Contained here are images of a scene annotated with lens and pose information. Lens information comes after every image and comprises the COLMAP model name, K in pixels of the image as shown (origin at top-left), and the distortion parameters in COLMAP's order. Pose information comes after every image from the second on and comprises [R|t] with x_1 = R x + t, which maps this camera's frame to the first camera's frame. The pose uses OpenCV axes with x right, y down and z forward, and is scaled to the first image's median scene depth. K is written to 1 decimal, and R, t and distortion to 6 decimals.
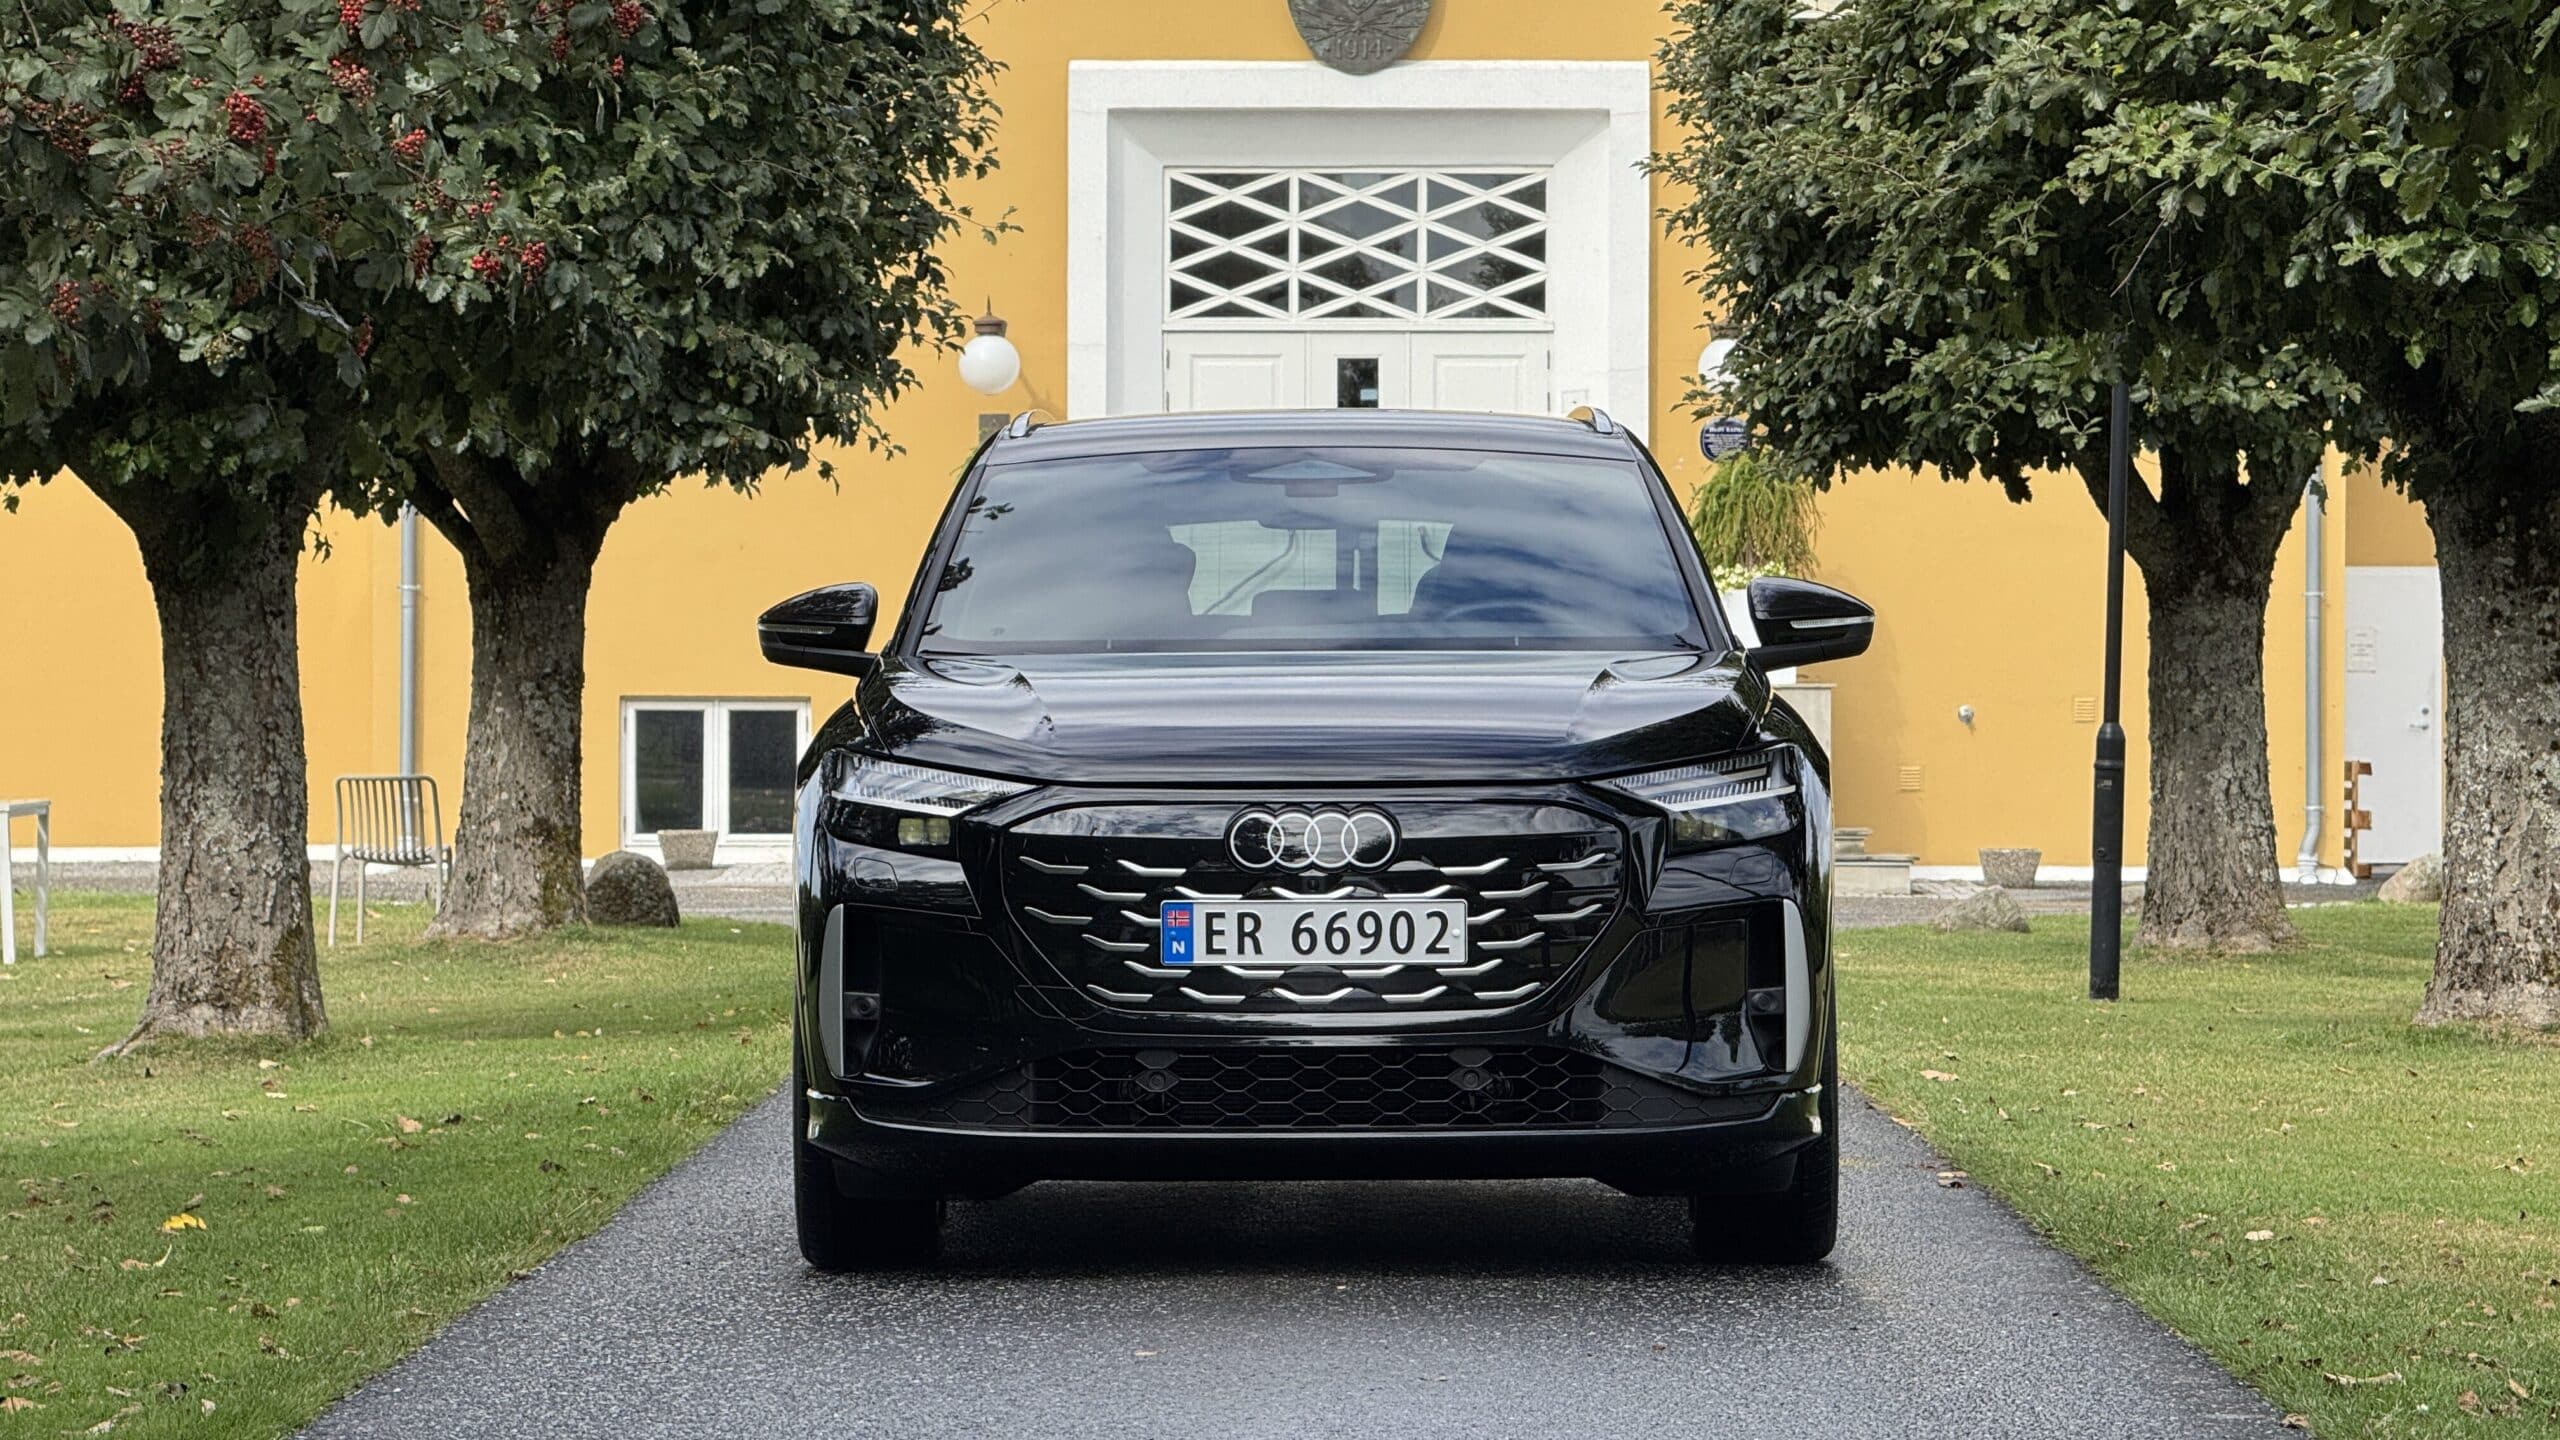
lens RADIAL K [[8982.4, 0, 1279.3], [0, 8982.4, 719.7], [0, 0, 1]] dist [0.114317, 0.000000]
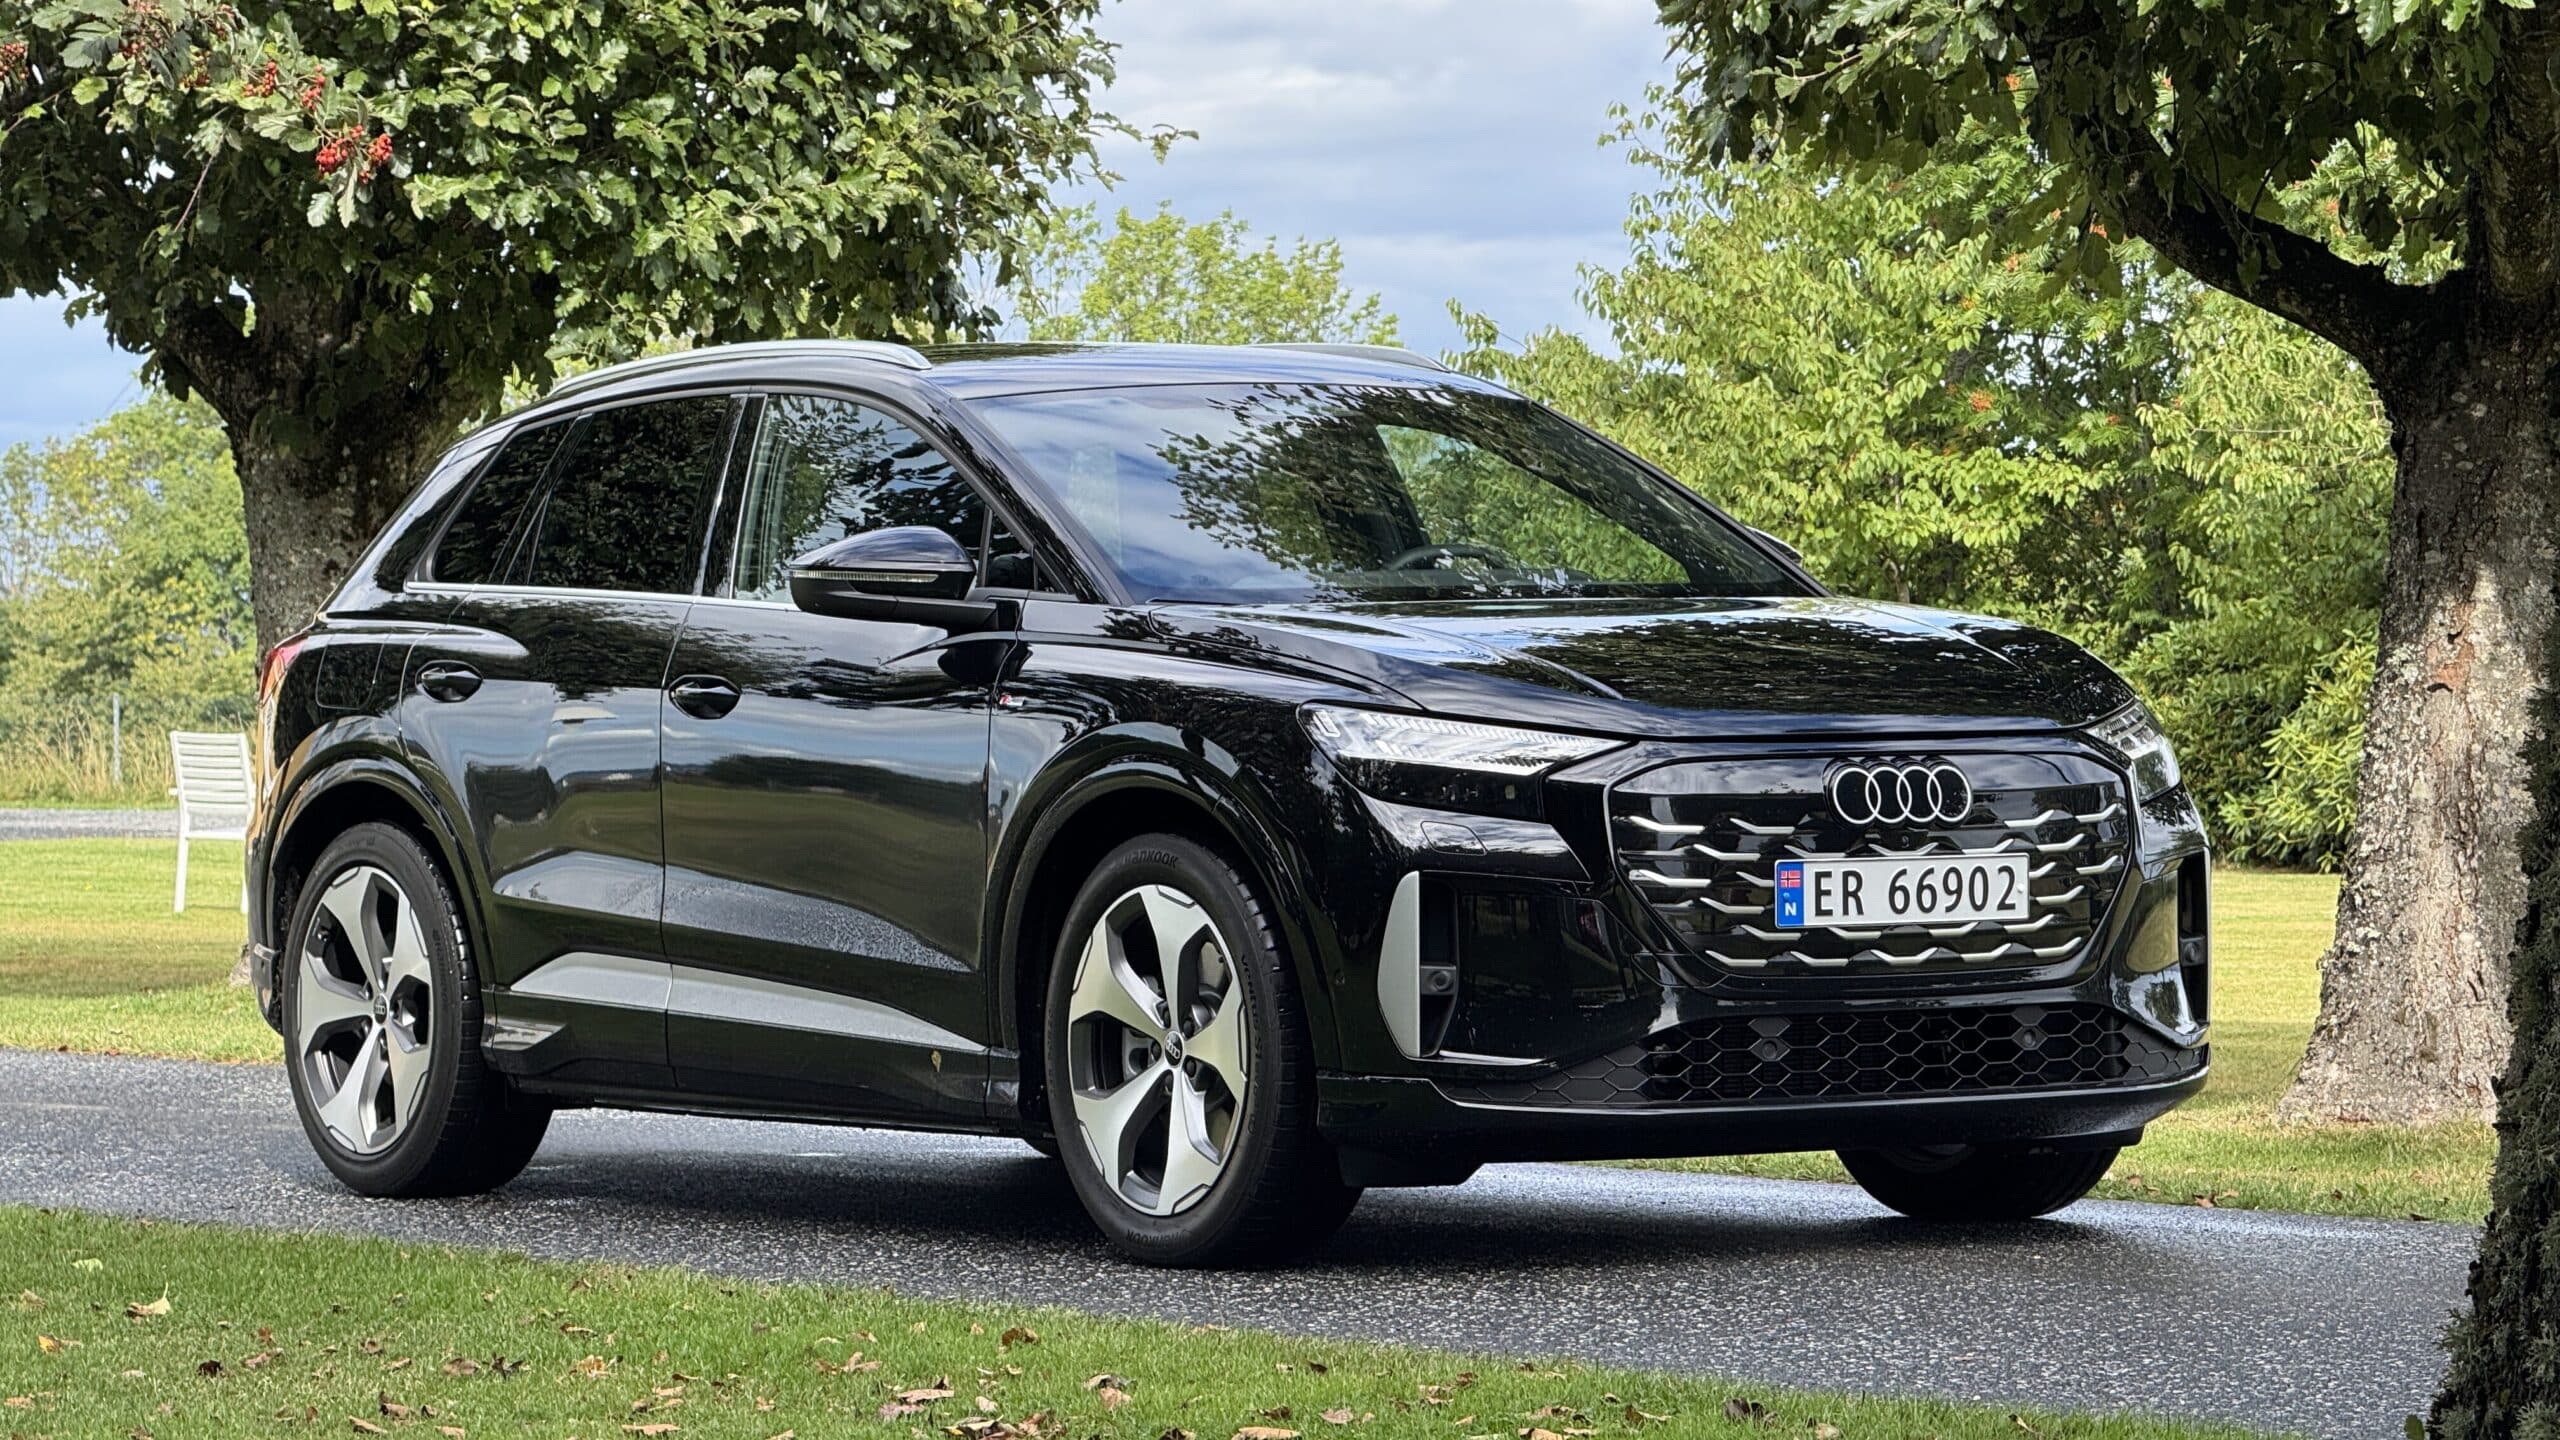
lens RADIAL K [[8982.4, 0, 1279.4], [0, 8982.4, 718.4], [0, 0, 1]] dist [0.114317, 0.000000]
pose [[0.784367, -0.008347, 0.620241, -0.645150], [0.005779, 0.999964, 0.006148, -0.001060], [-0.620270, -0.001238, 0.784387, 0.286397]]
